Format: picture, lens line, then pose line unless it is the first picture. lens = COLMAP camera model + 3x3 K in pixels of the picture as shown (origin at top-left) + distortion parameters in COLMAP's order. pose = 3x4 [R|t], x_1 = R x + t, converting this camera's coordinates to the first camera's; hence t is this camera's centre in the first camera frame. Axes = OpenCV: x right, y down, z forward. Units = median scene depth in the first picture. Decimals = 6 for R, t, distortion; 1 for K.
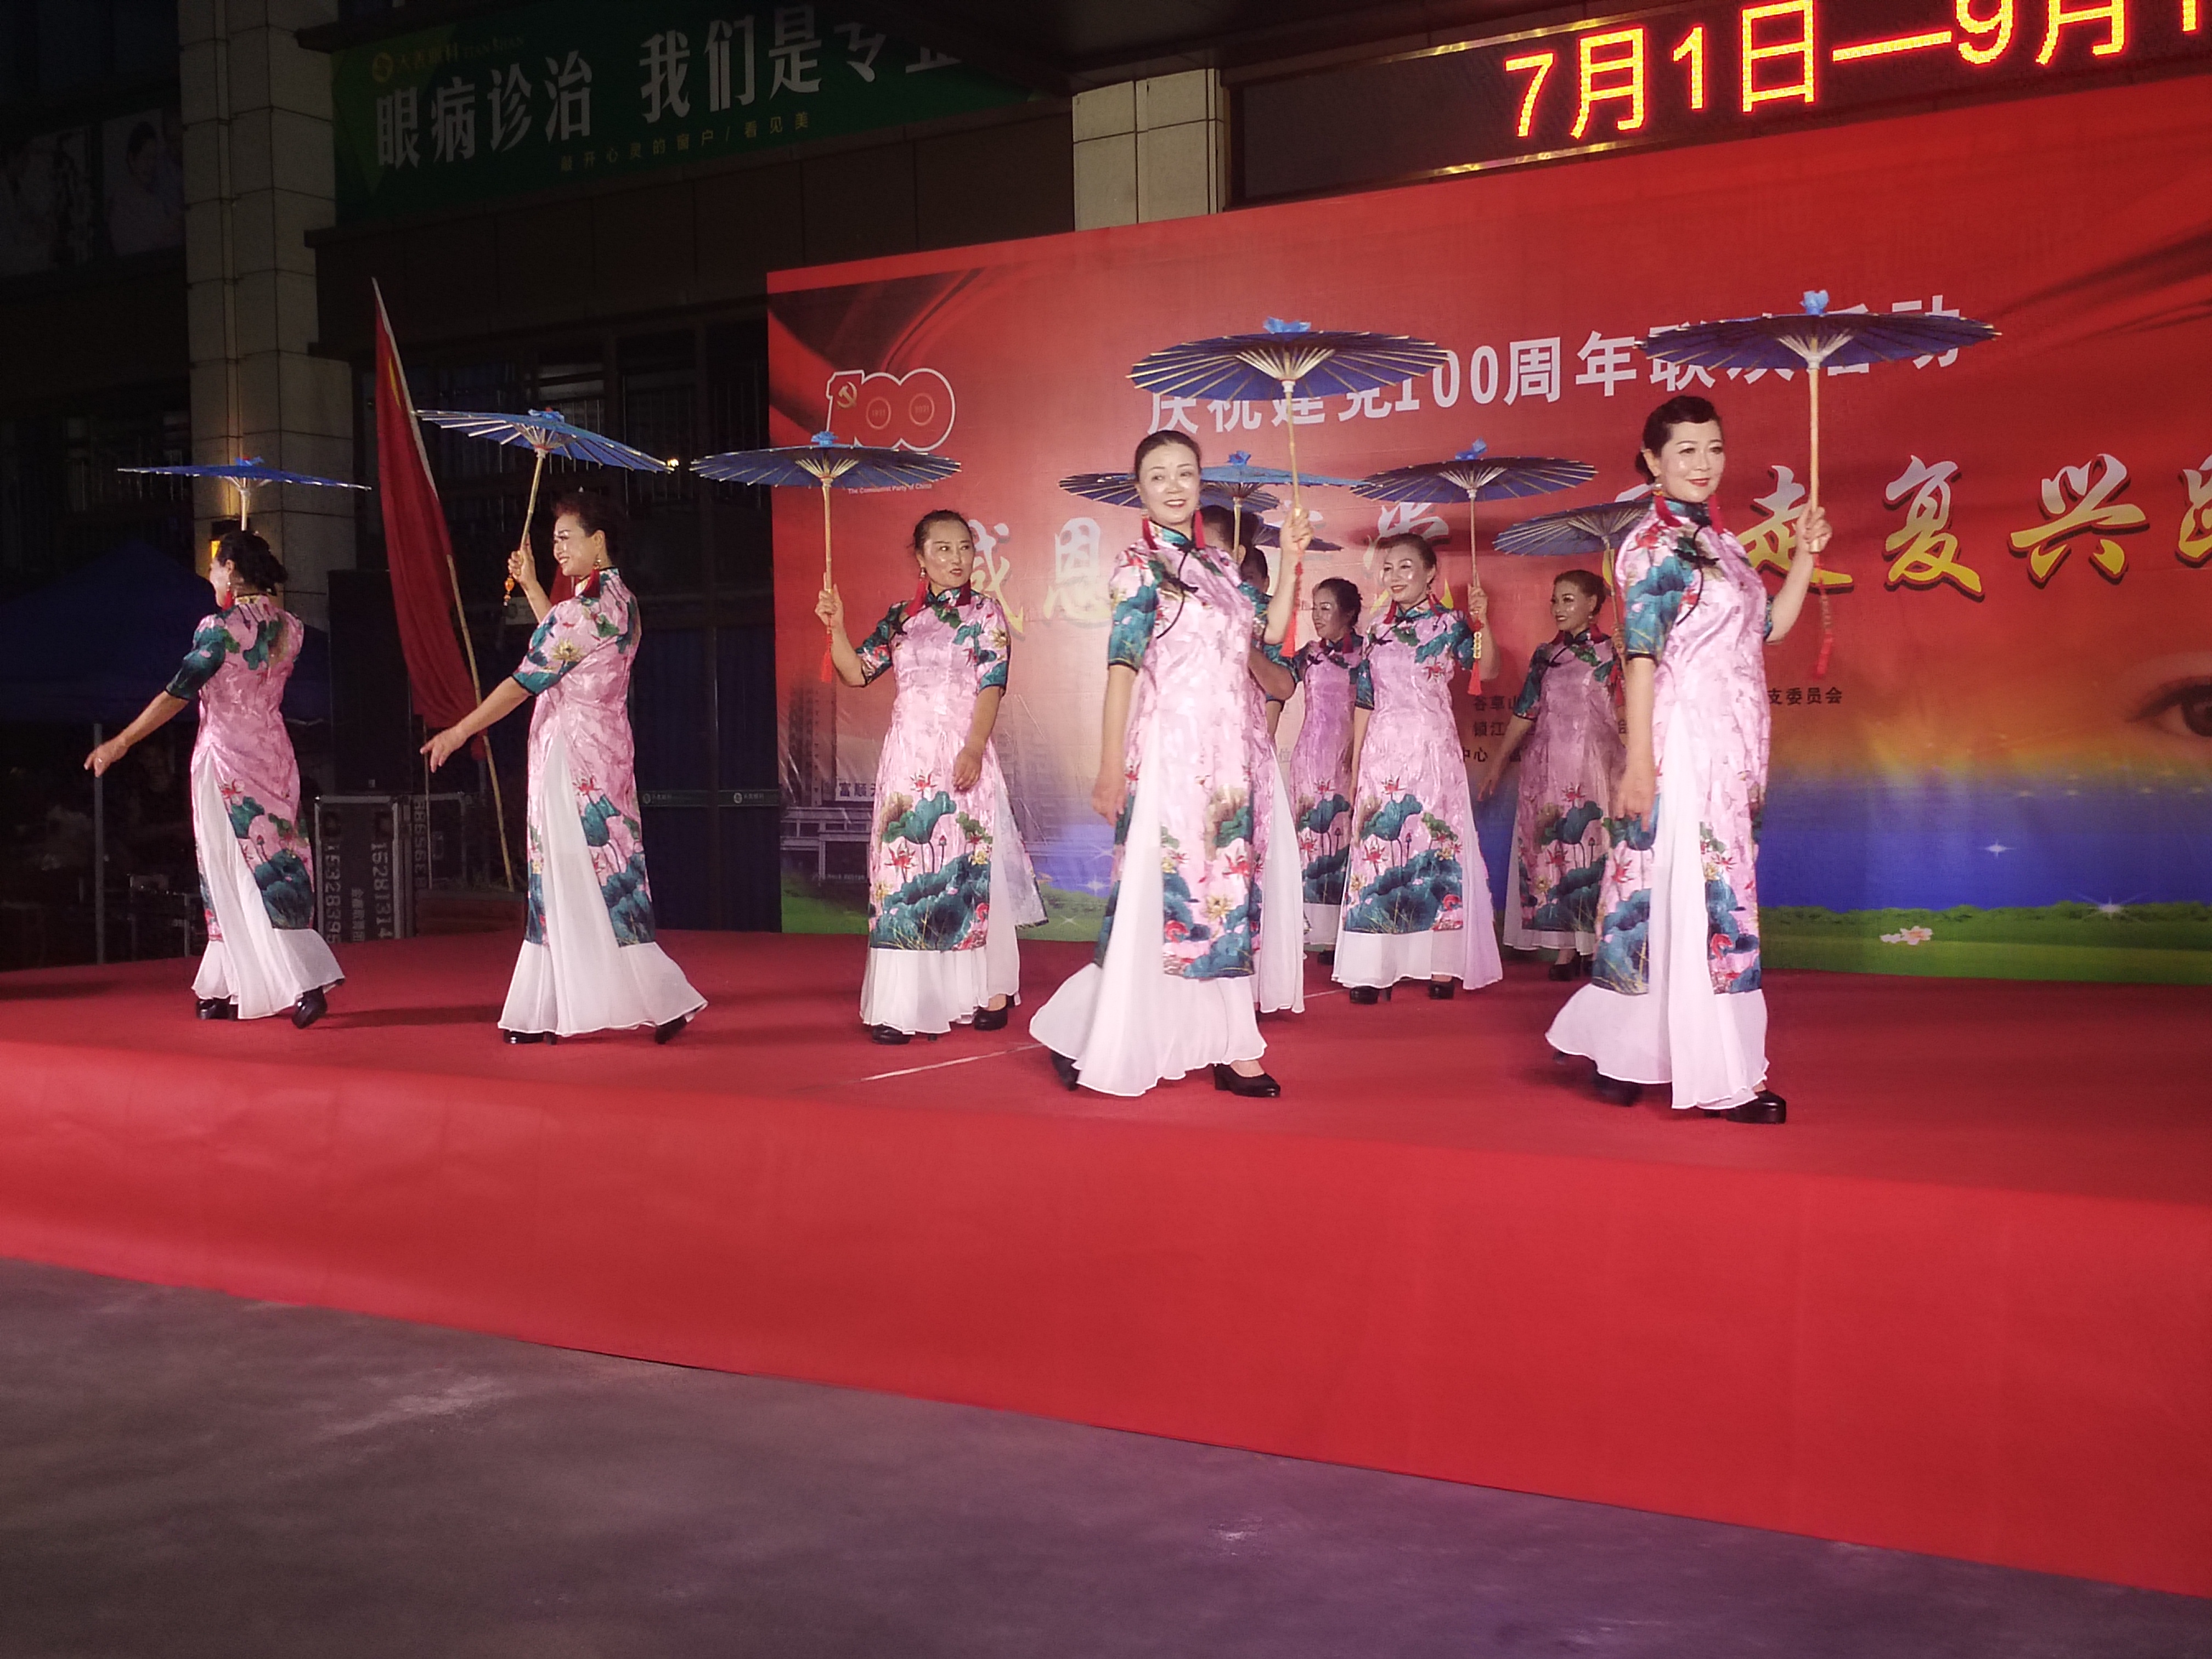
lens RADIAL K [[2630.8, 0, 1106.0], [0, 2630.8, 829.5], [0, 0, 1]] dist [0.116158, -0.345190]
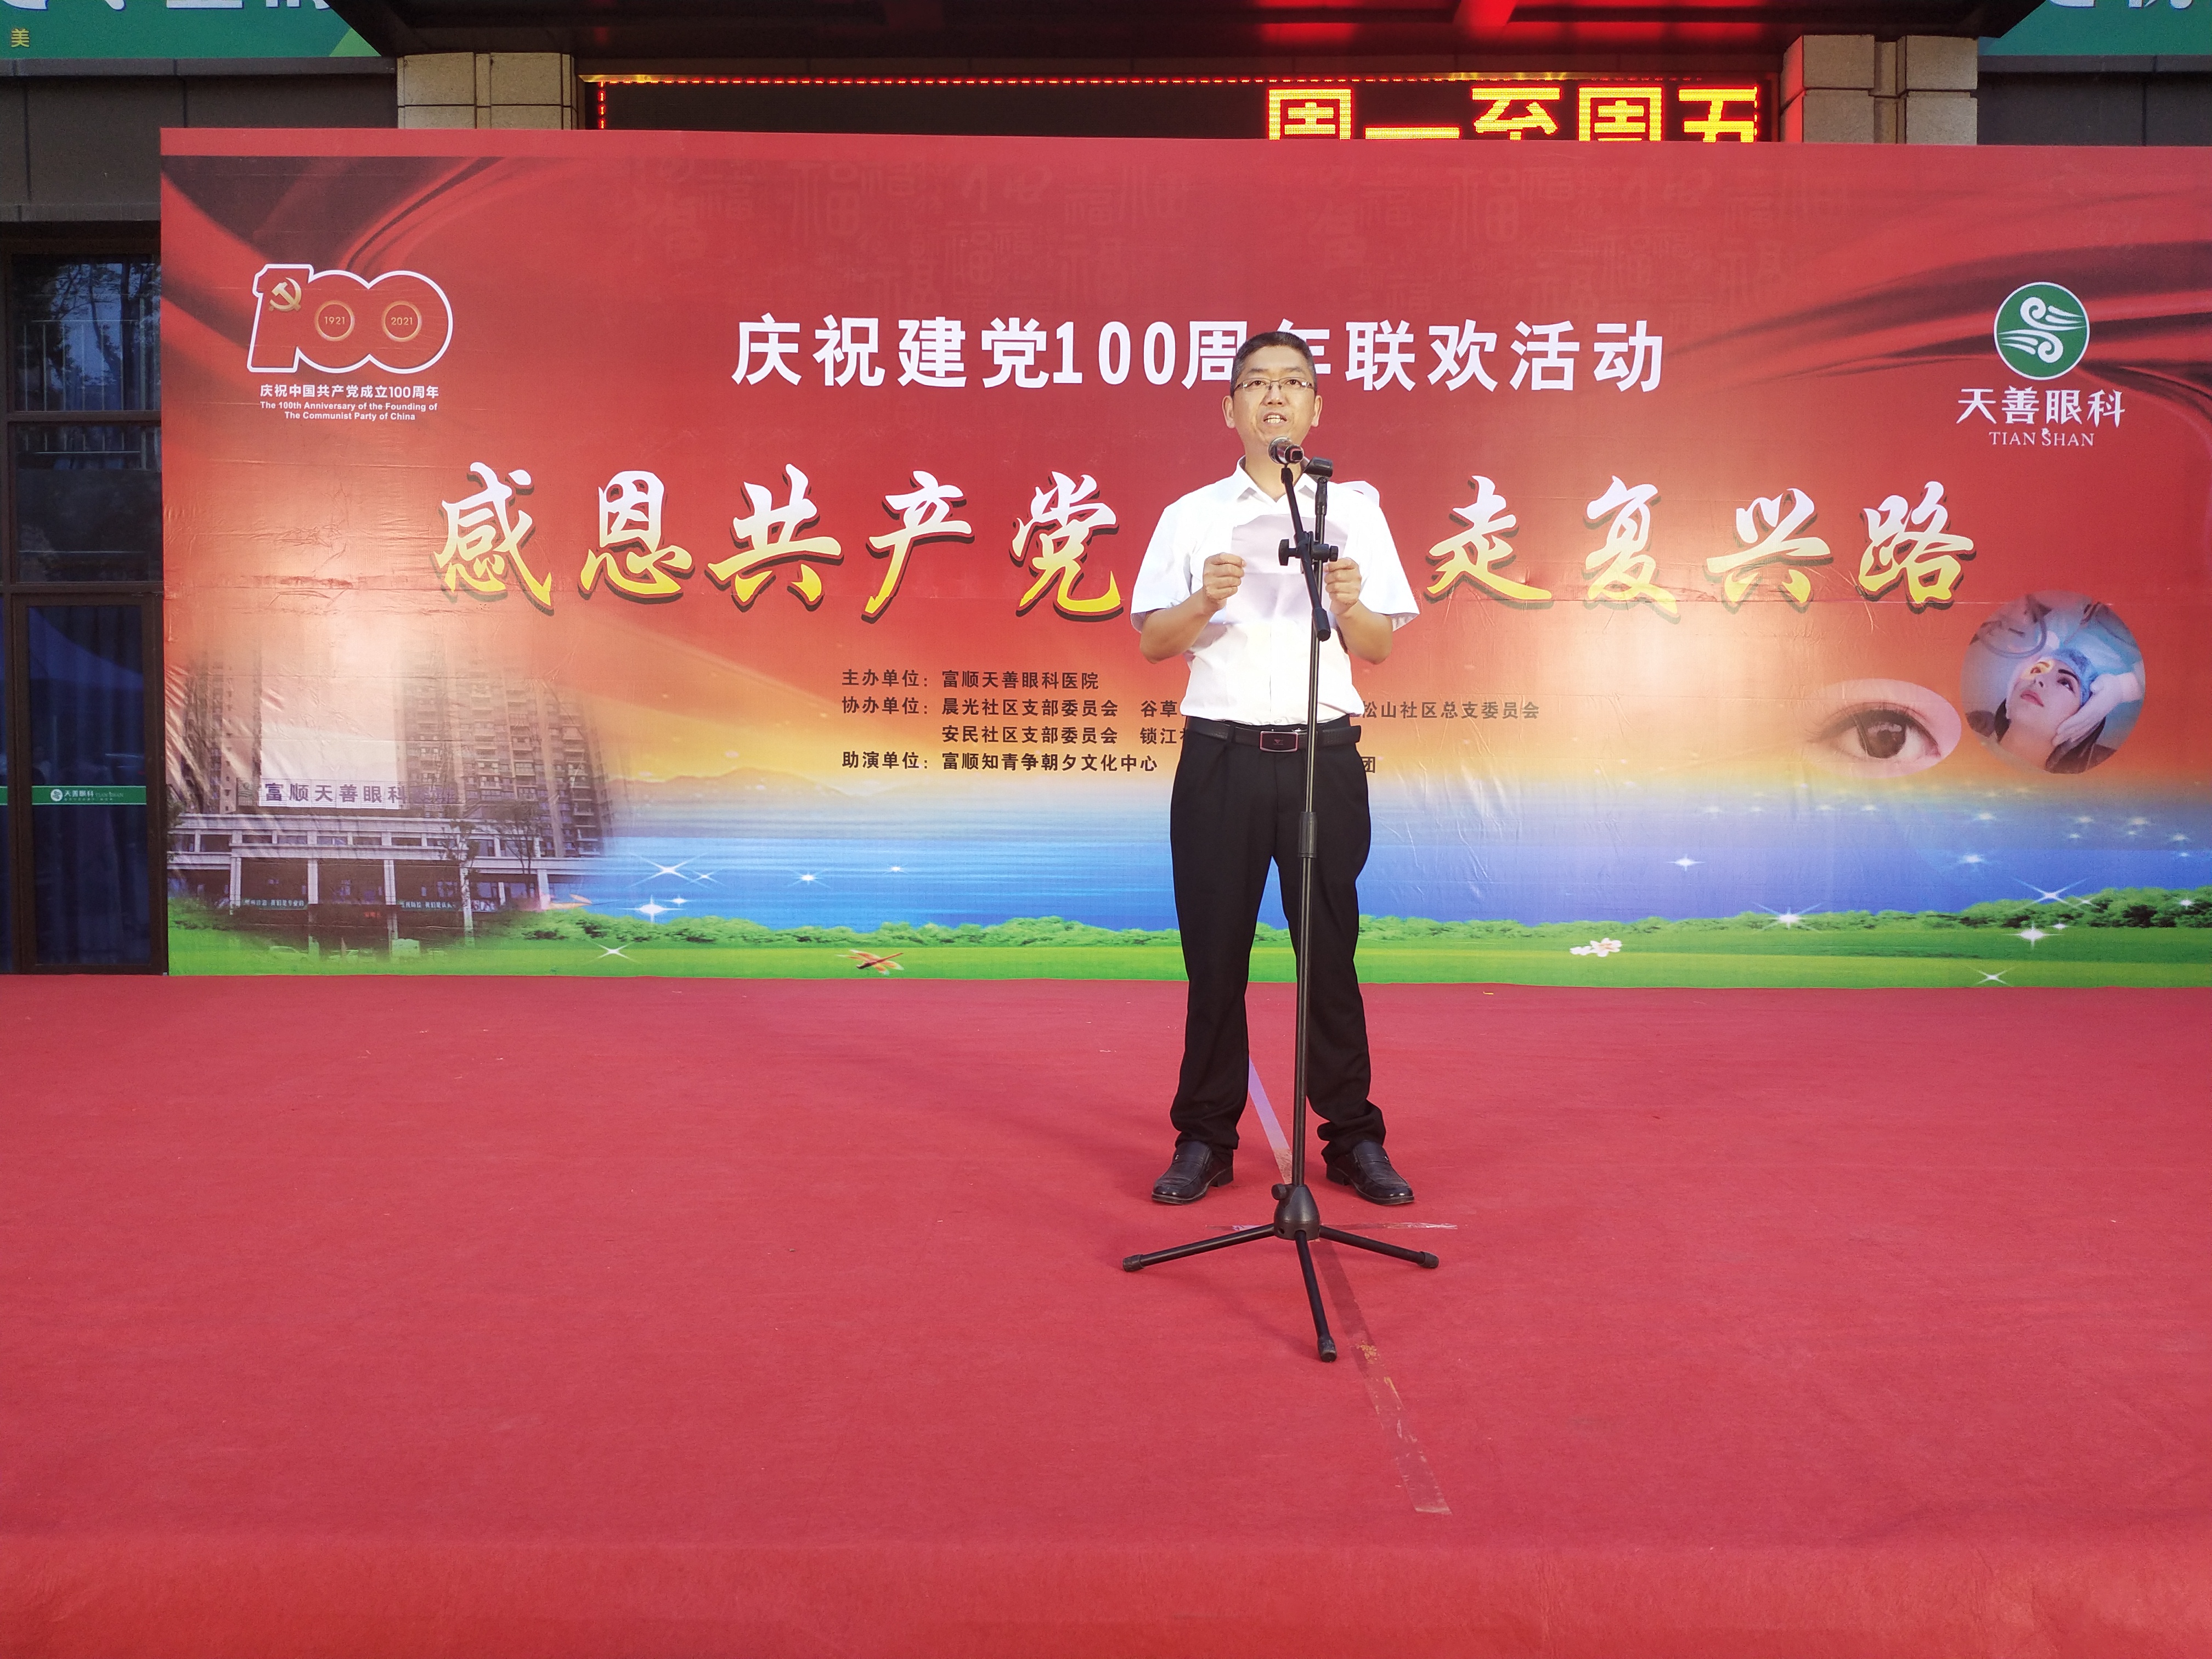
lens RADIAL K [[1932.1, 0, 1141.7], [0, 1932.1, 888.9], [0, 0, 1]] dist [0.091775, -0.210752]
pose [[0.844959, -0.003257, 0.534821, -0.187133], [-0.001192, 0.999967, 0.007974, 0.008699], [-0.534829, -0.007375, 0.844928, 0.349267]]
